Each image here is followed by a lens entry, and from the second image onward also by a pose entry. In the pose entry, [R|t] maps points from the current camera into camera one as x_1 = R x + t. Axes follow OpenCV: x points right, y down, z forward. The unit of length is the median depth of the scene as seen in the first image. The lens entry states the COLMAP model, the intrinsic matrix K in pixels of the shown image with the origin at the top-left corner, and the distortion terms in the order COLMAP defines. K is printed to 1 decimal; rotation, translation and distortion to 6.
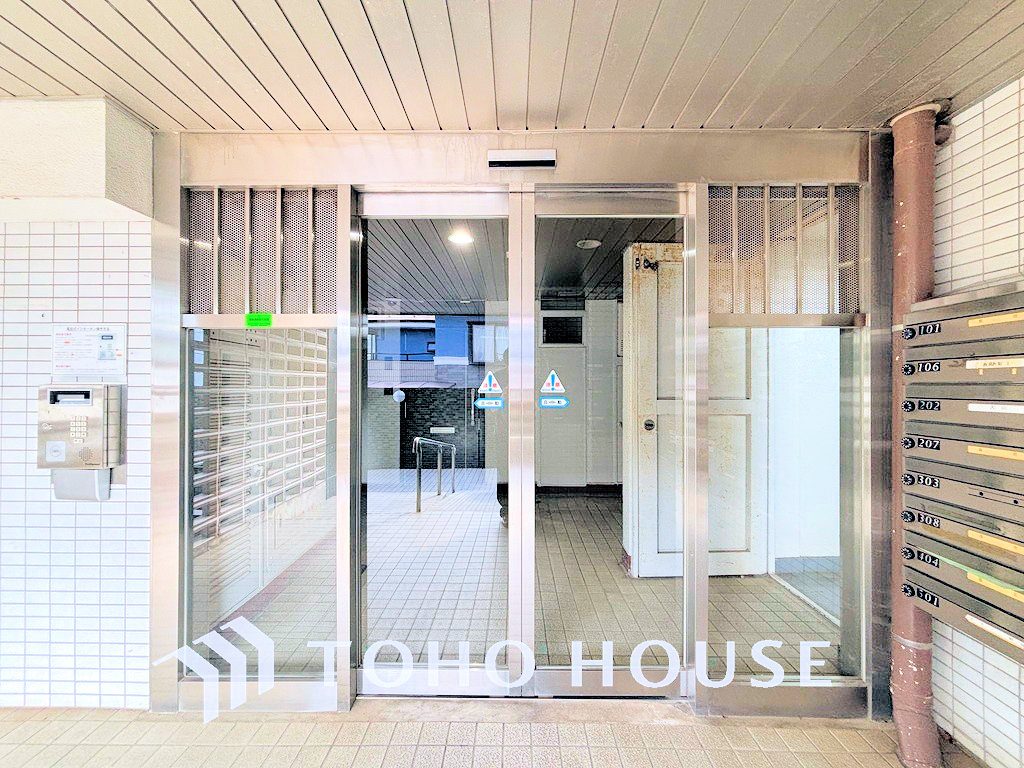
lens RADIAL K [[411.2, 0, 511.7], [0, 411.2, 380.5], [0, 0, 1]] dist [-0.002002, 0.000757]
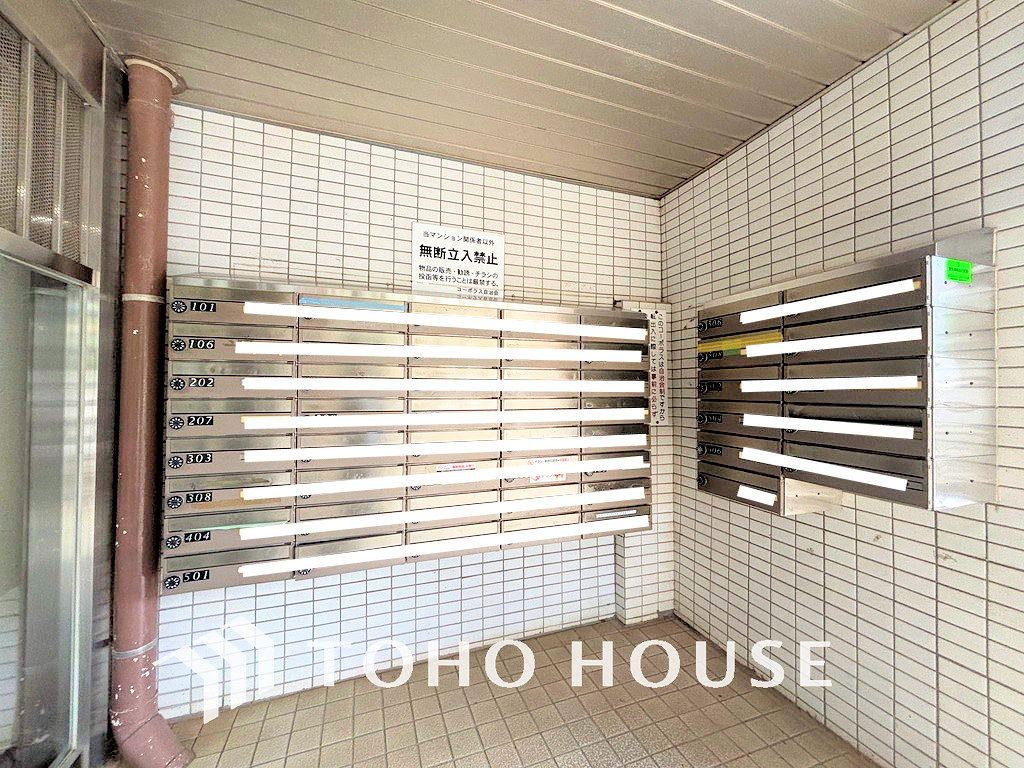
lens RADIAL K [[411.2, 0, 513.0], [0, 411.2, 384.7], [0, 0, 1]] dist [-0.002002, 0.000757]
pose [[-0.348404, 0.010800, 0.937282, -0.187945], [-0.001901, 0.999923, -0.012229, 0.076094], [-0.937342, -0.006042, -0.348357, 0.624843]]
